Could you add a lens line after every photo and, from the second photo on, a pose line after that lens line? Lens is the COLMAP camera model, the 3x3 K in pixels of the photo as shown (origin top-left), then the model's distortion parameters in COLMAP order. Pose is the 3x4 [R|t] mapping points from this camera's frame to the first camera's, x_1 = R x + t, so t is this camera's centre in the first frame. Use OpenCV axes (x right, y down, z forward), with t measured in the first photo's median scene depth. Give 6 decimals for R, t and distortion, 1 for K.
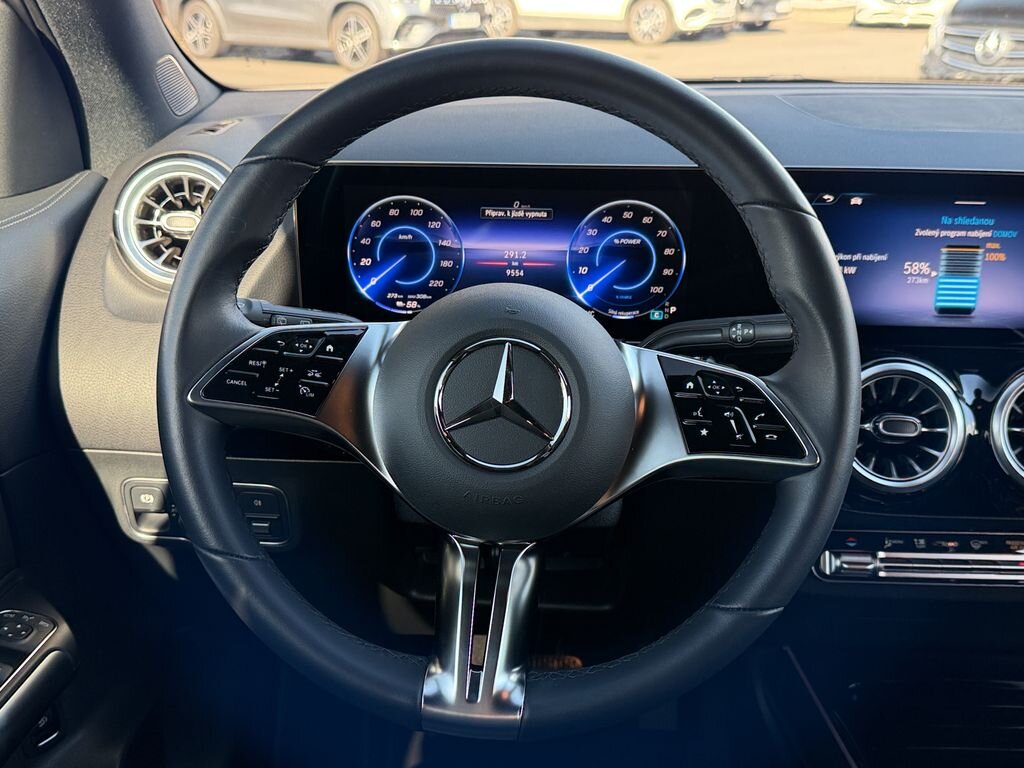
lens RADIAL K [[1086.5, 0, 539.0], [0, 1086.5, 387.6], [0, 0, 1]] dist [0.242615, -0.735726]
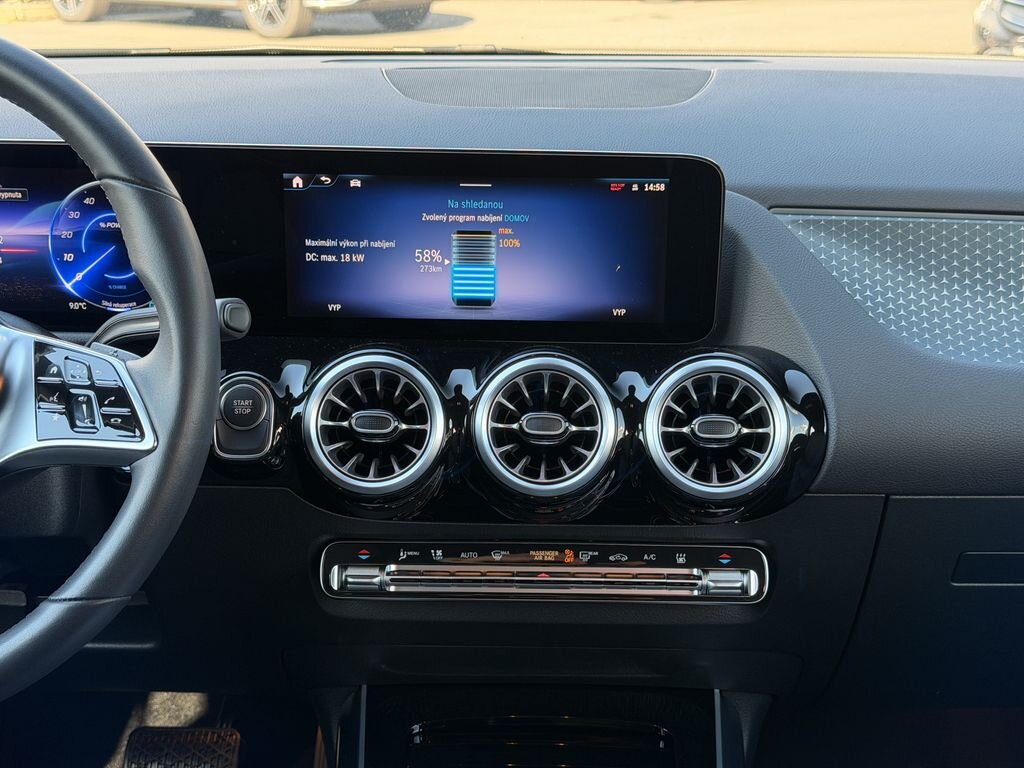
lens RADIAL K [[1426.3, 0, 512.0], [0, 1426.3, 384.0], [0, 0, 1]] dist [0.142471, -0.018164]
pose [[0.999977, -0.006193, -0.002829, 0.413773], [0.006070, 0.999123, -0.041439, 0.049273], [0.003084, 0.041421, 0.999137, -0.189214]]
